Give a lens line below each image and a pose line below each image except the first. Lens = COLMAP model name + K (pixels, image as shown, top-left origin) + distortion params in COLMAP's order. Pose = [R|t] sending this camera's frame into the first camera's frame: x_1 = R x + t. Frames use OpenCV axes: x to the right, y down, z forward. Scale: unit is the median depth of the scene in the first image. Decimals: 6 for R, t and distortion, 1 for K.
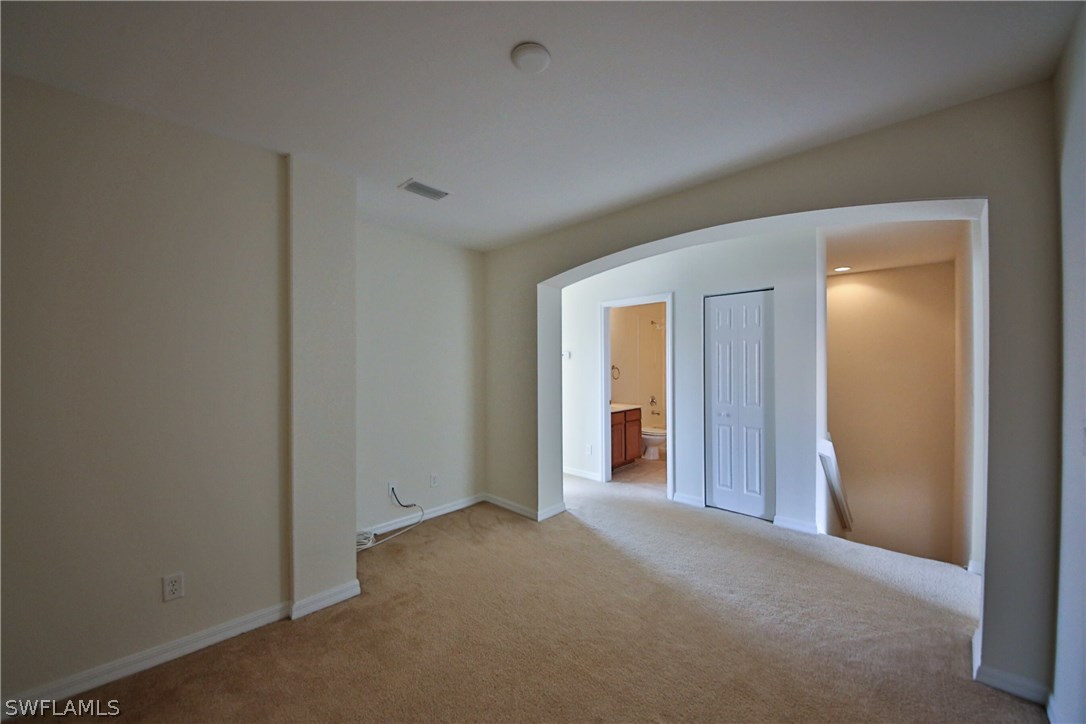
lens RADIAL K [[405.6, 0, 544.3], [0, 405.6, 363.7], [0, 0, 1]] dist [-0.026072, -0.001296]
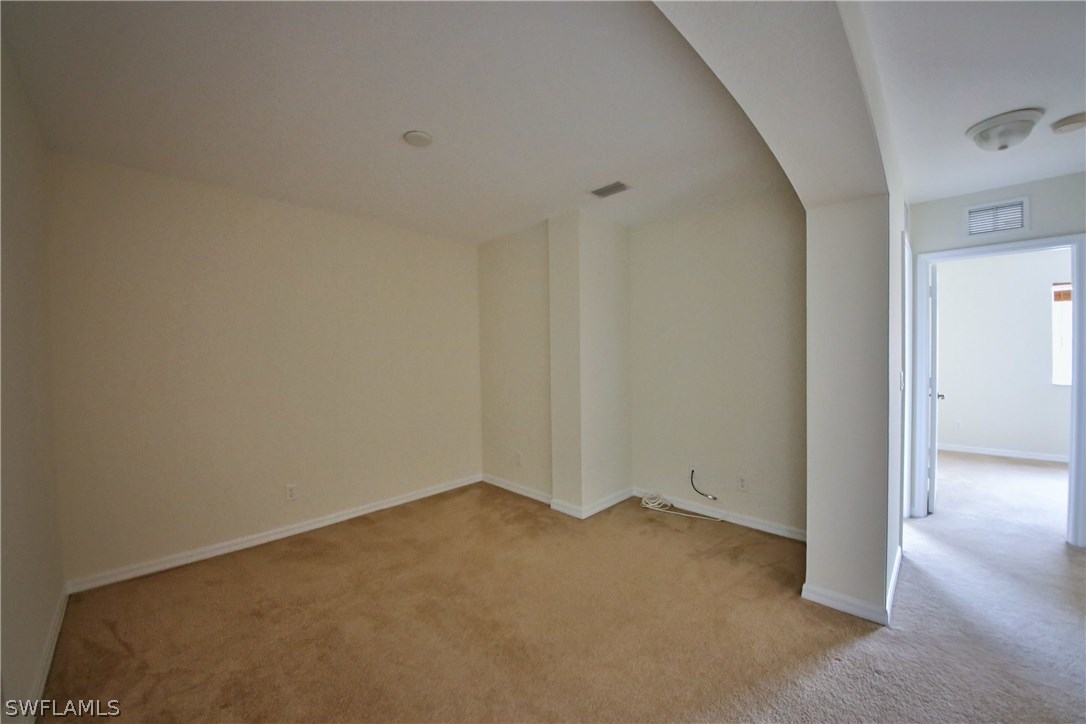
lens RADIAL K [[405.6, 0, 544.5], [0, 405.6, 354.5], [0, 0, 1]] dist [-0.026072, -0.001296]
pose [[-0.006421, 0.018706, -0.999804, 0.615421], [0.002576, 0.999822, 0.018690, -0.000826], [0.999976, -0.002455, -0.006468, 0.624205]]
